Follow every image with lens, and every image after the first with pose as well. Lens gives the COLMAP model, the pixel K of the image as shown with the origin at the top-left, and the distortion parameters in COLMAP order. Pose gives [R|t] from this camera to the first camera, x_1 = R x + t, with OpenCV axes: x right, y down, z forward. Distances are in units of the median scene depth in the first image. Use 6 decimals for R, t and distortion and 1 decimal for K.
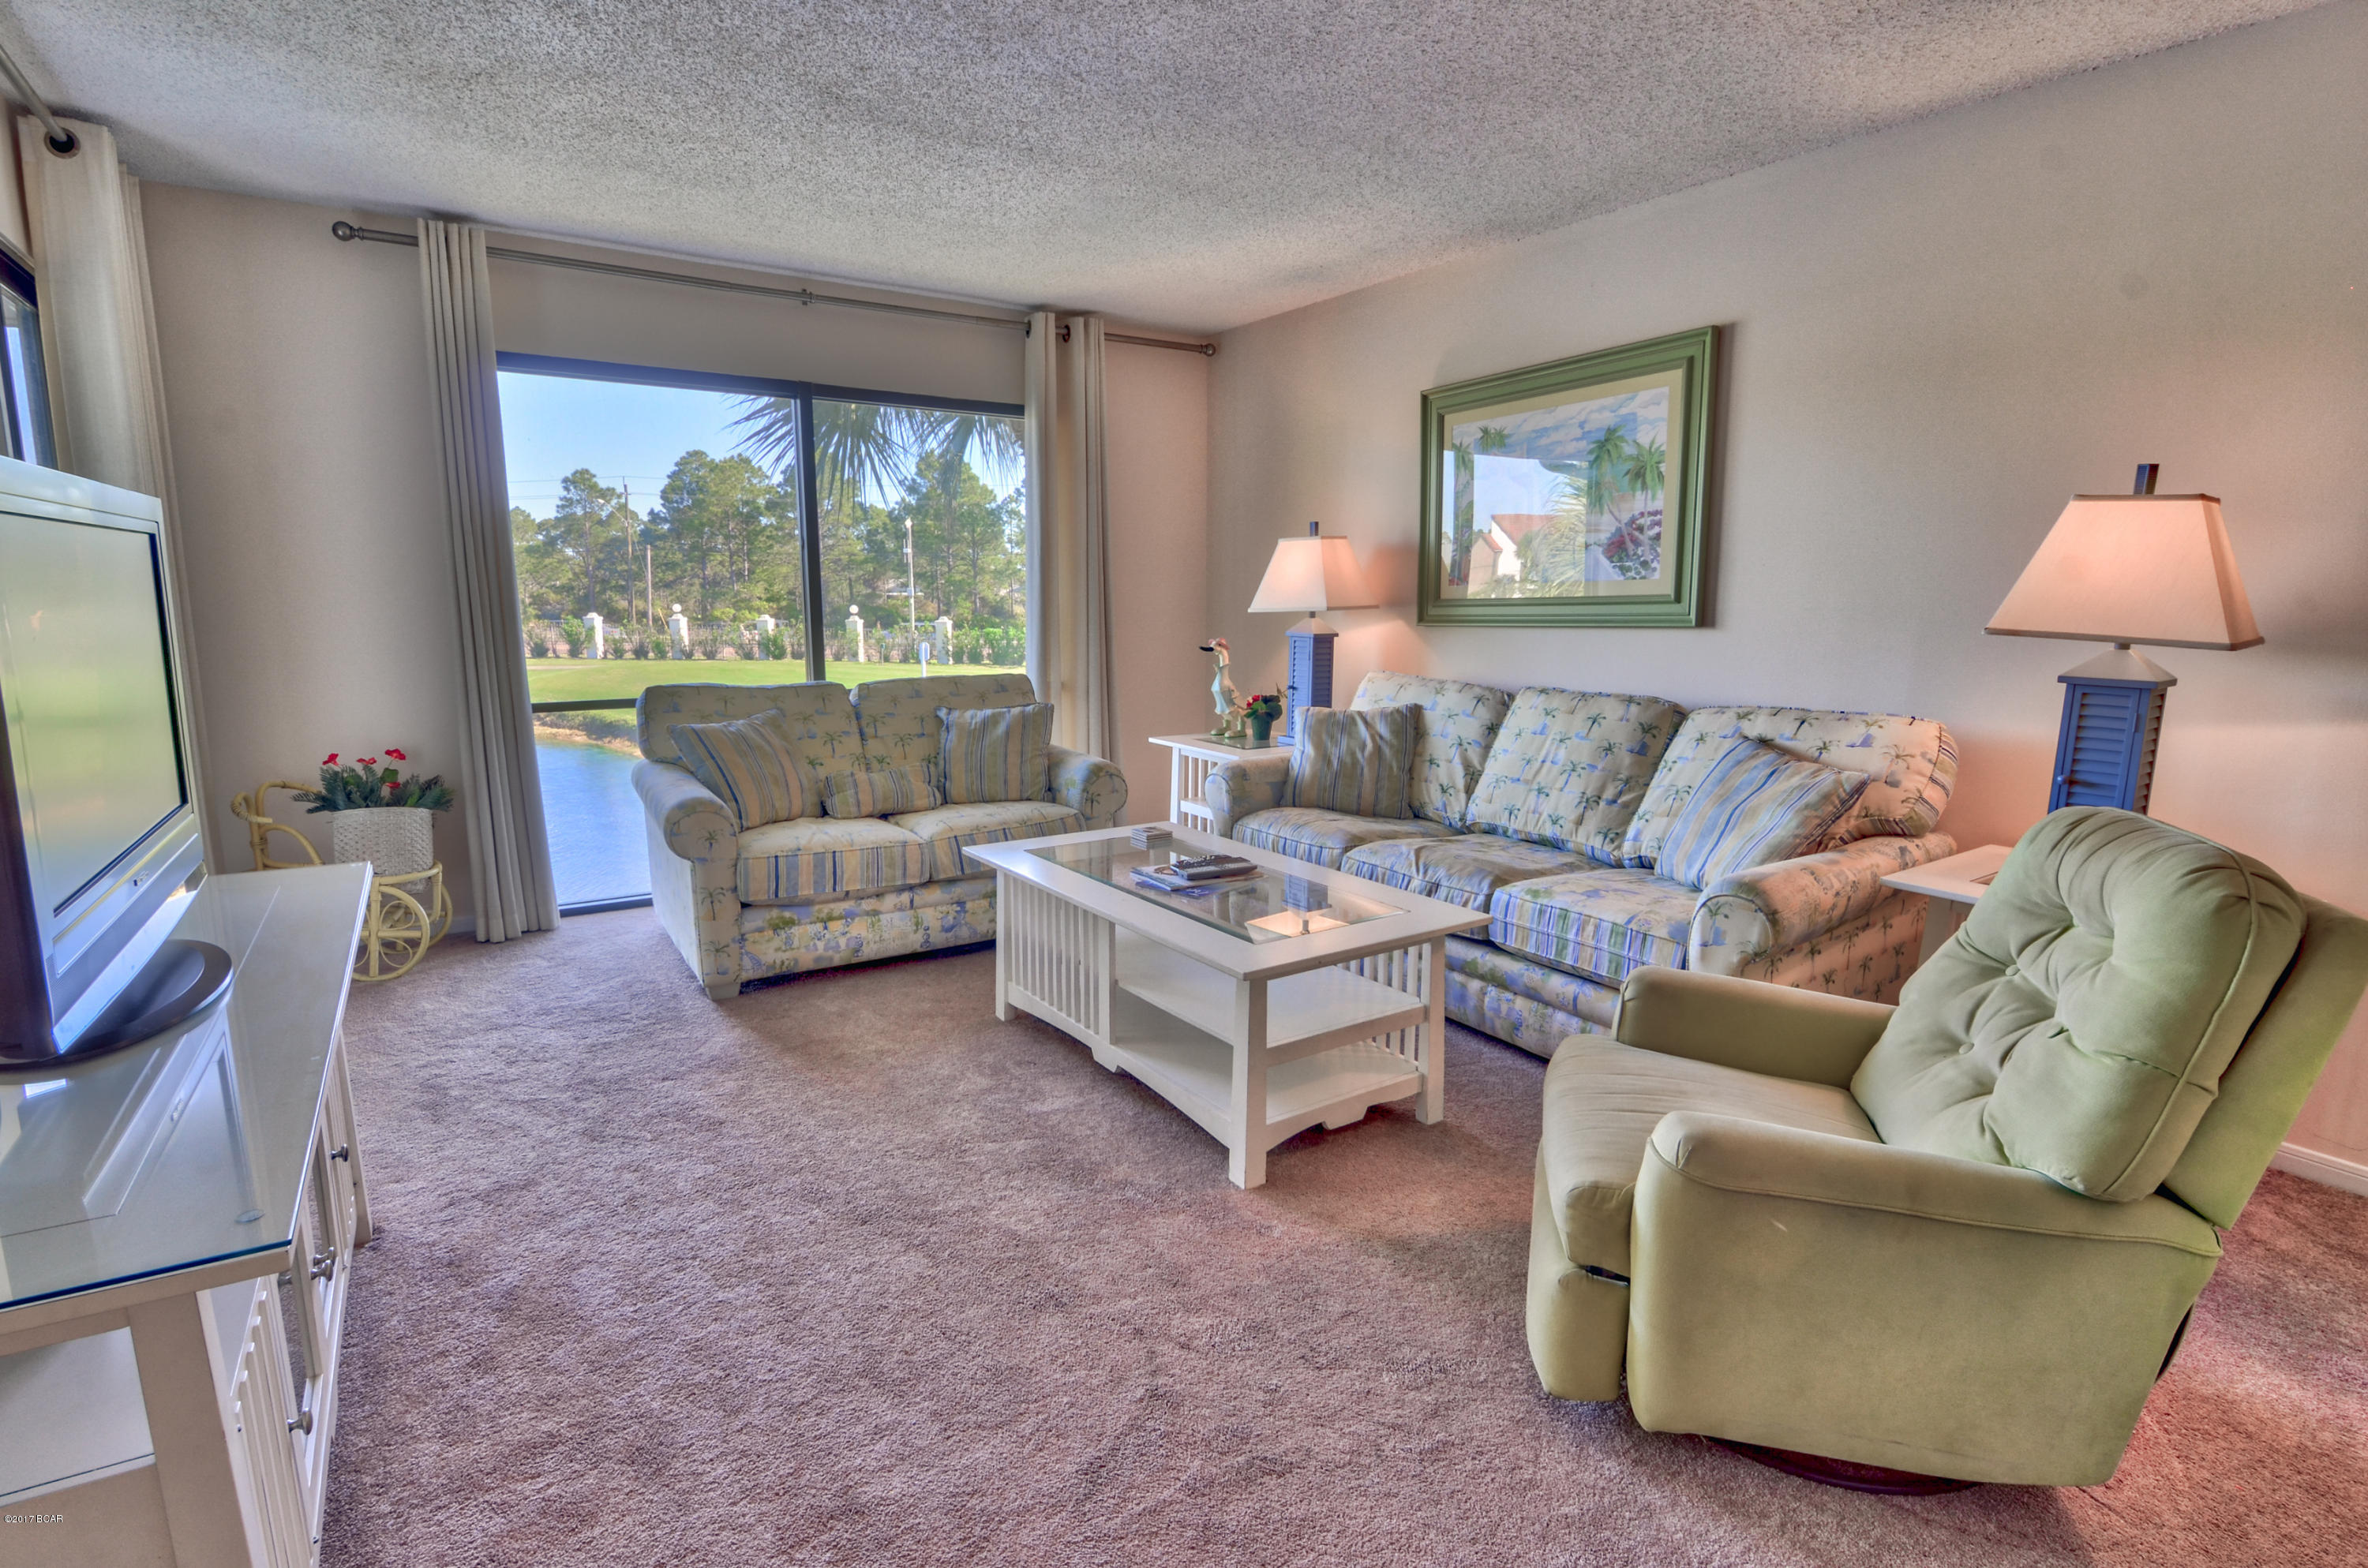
lens RADIAL K [[1144.6, 0, 1185.3], [0, 1144.6, 804.9], [0, 0, 1]] dist [-0.008254, -0.008350]
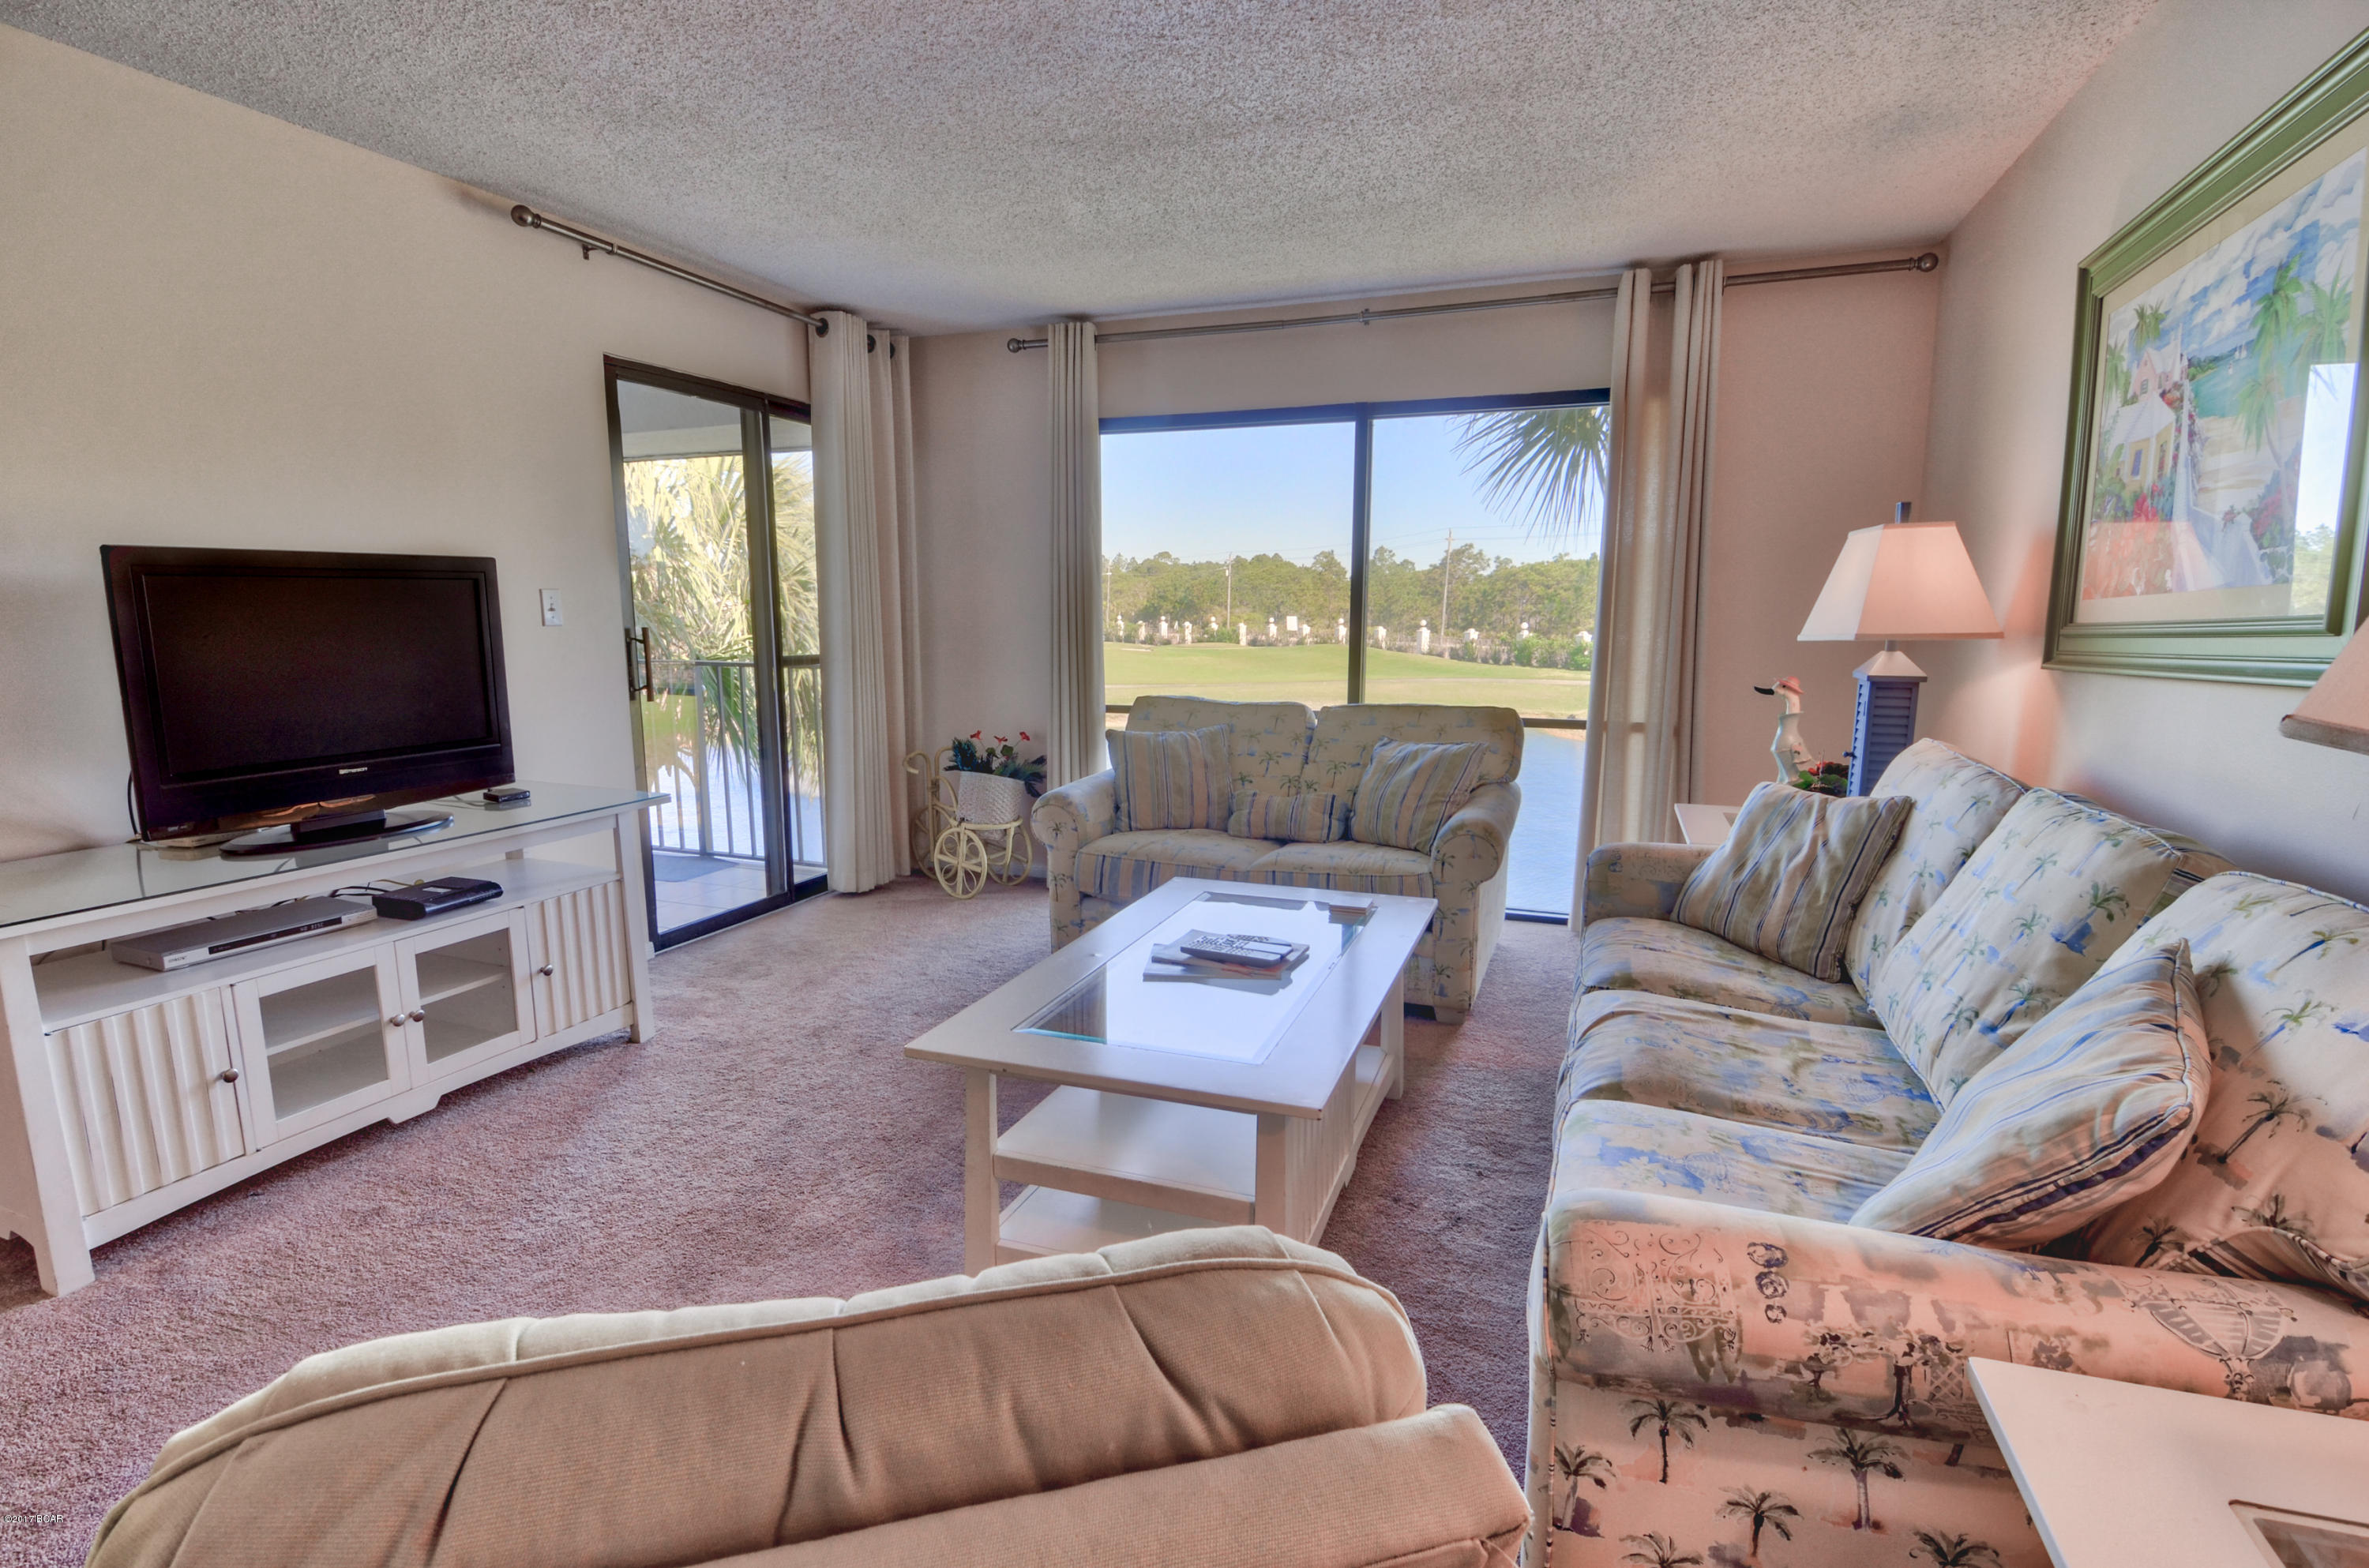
lens RADIAL K [[1145.1, 0, 1177.4], [0, 1145.1, 795.6], [0, 0, 1]] dist [-0.008254, -0.008350]
pose [[0.579708, 0.125383, -0.805120, 0.485259], [-0.147520, 0.987912, 0.047631, -0.064933], [0.801359, 0.091159, 0.591197, 0.363982]]
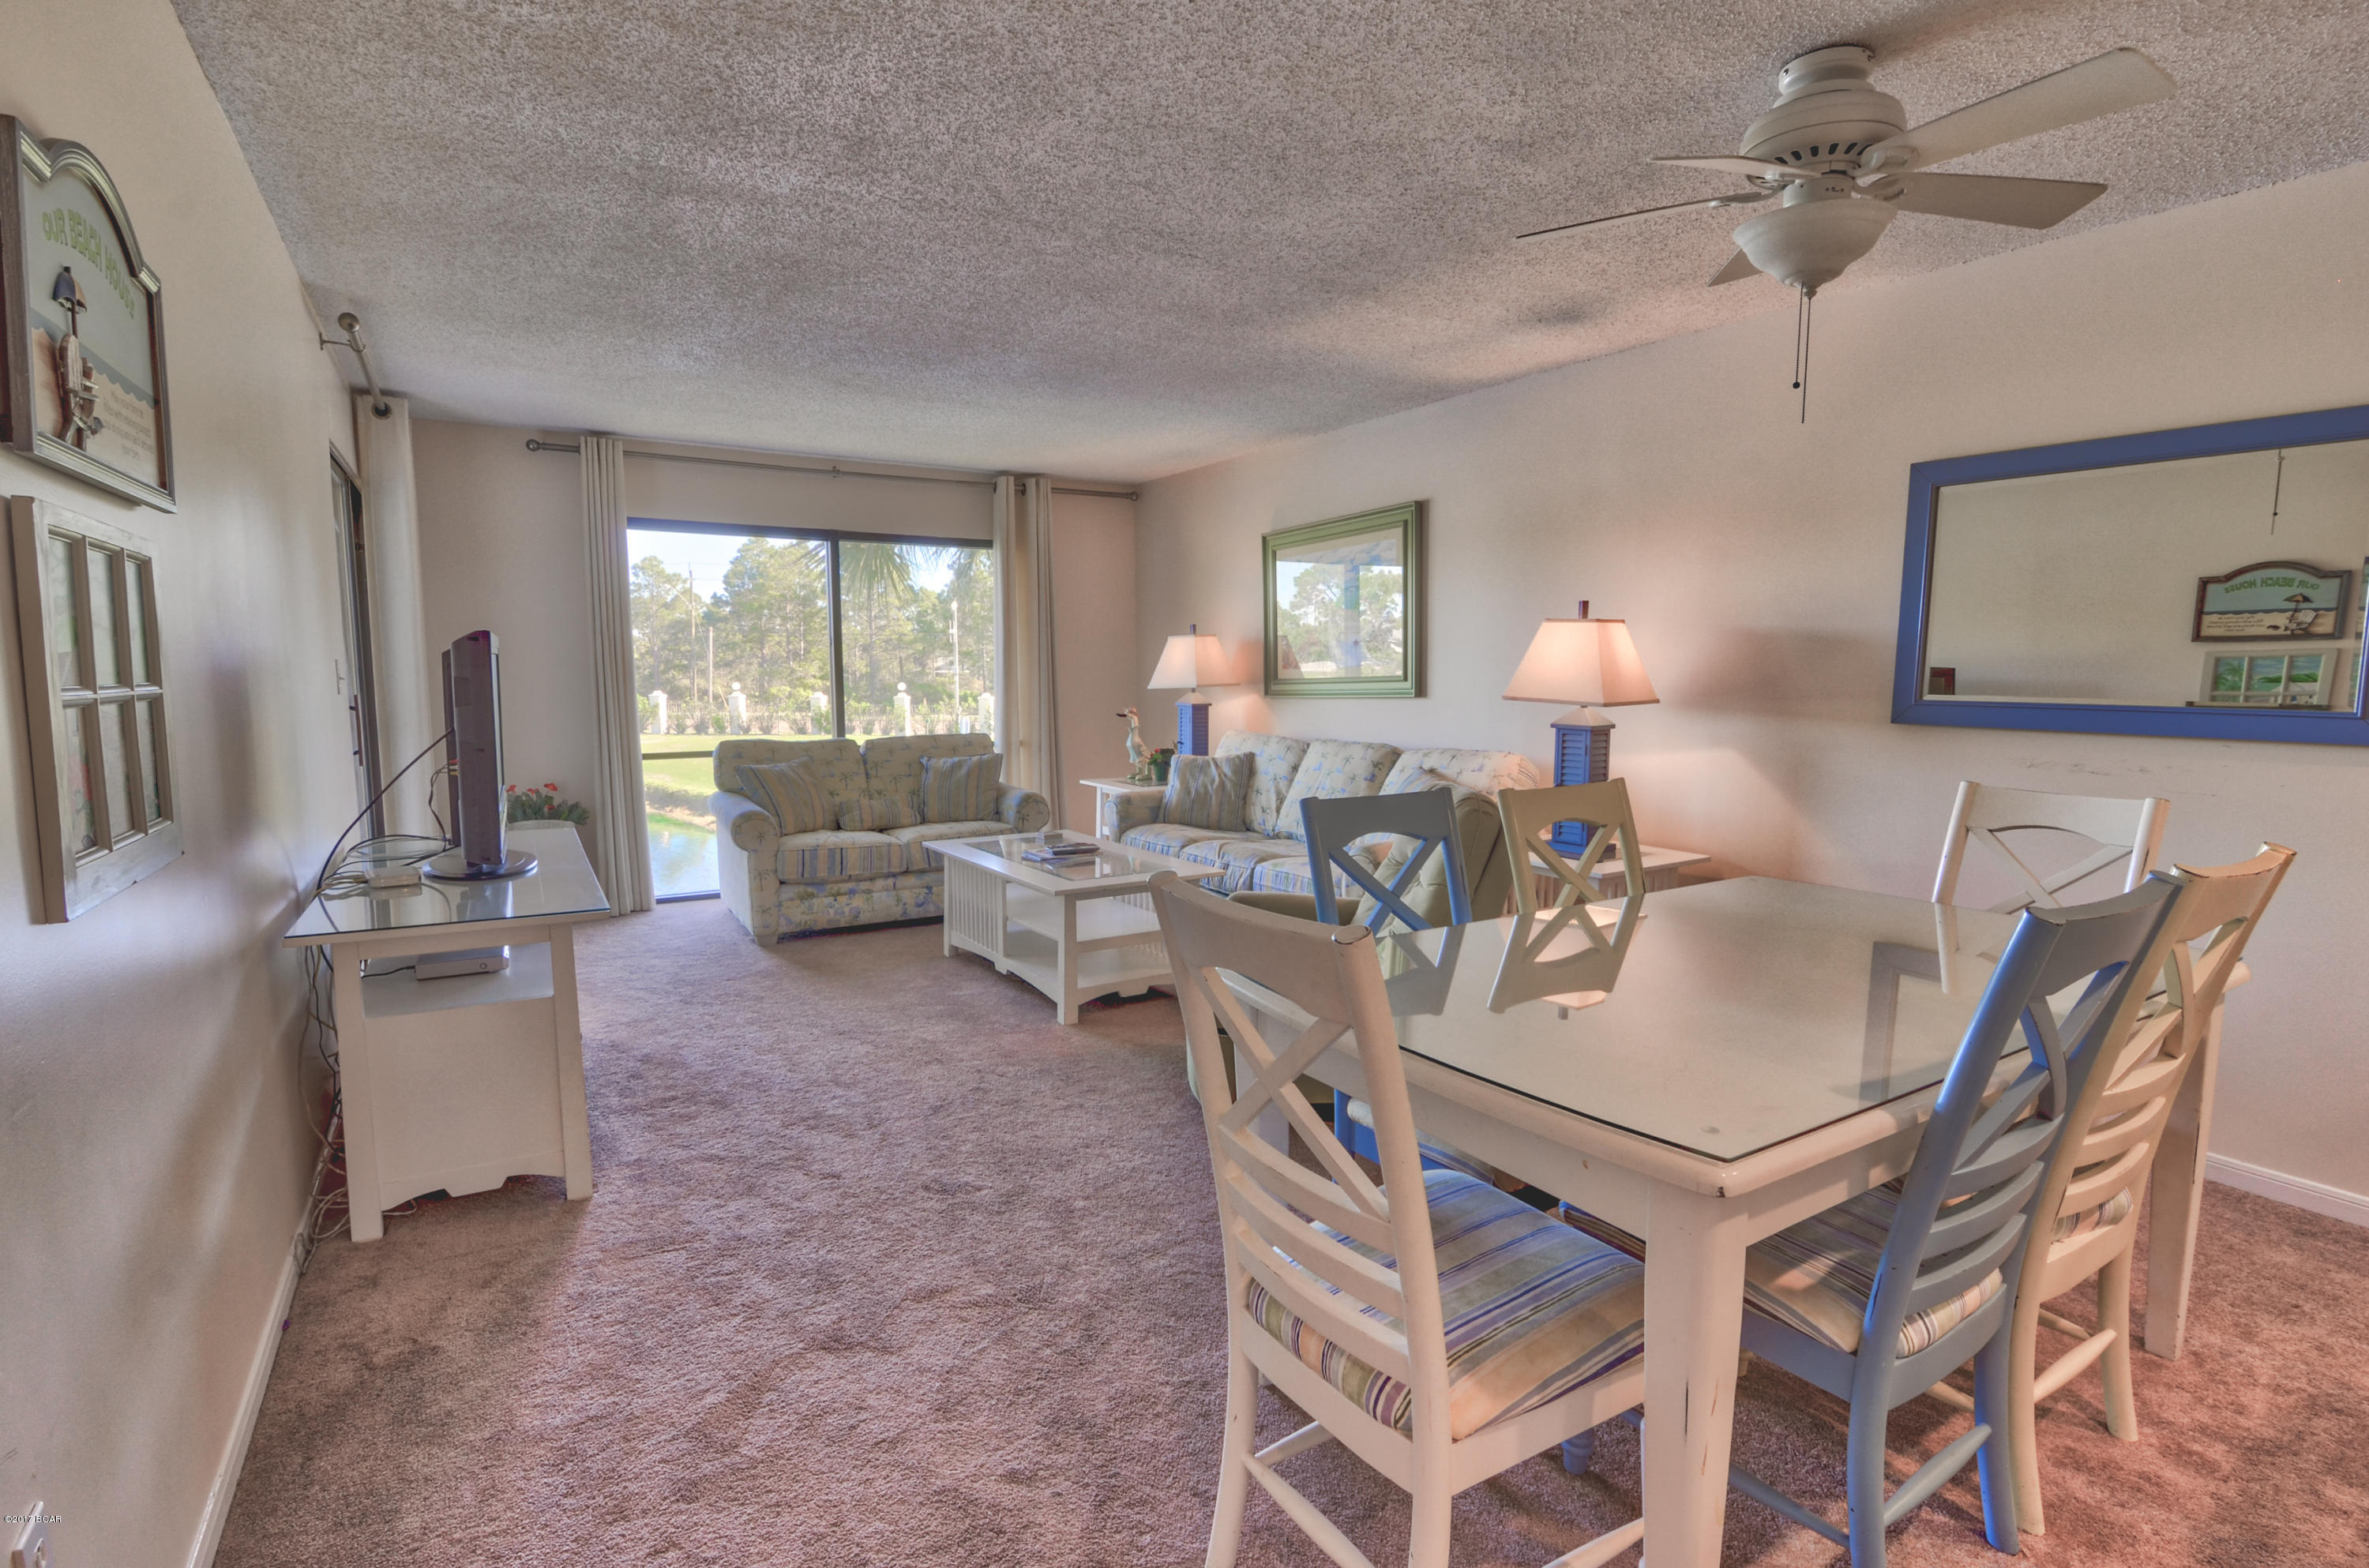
lens RADIAL K [[1145.1, 0, 1189.7], [0, 1145.1, 804.7], [0, 0, 1]] dist [-0.008254, -0.008350]
pose [[0.999306, -0.000978, -0.037228, 0.188834], [-0.001454, 0.997869, -0.065241, 0.074583], [0.037213, 0.065249, 0.997175, -0.445435]]
